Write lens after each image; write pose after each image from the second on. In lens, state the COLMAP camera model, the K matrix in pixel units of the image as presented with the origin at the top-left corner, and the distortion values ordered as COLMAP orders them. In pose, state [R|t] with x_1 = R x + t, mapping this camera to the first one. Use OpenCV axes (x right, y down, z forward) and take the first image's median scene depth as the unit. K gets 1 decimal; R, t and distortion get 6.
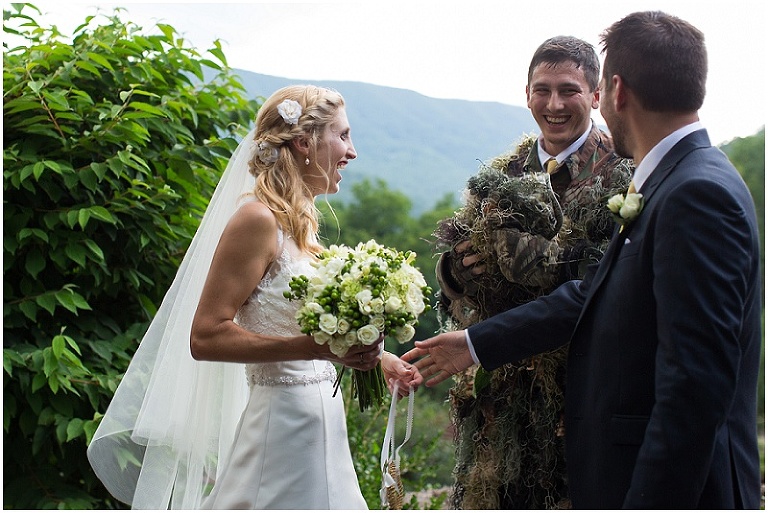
lens RADIAL K [[1097.8, 0, 384.0], [0, 1097.8, 256.5], [0, 0, 1]] dist [0.014414, 0.109707]
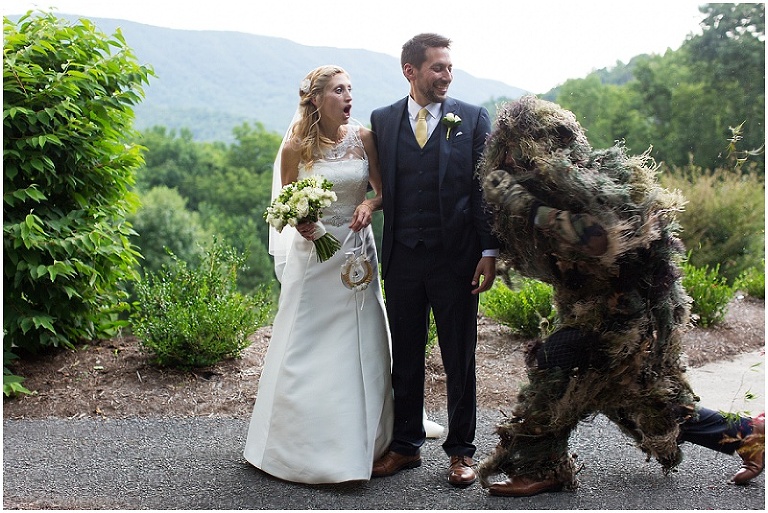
lens RADIAL K [[1097.8, 0, 384.0], [0, 1097.8, 256.5], [0, 0, 1]] dist [0.014414, 0.109707]
pose [[0.994855, -0.030437, 0.096628, 0.068596], [0.025440, 0.998295, 0.052533, 0.059026], [-0.098062, -0.049805, 0.993933, -0.662561]]
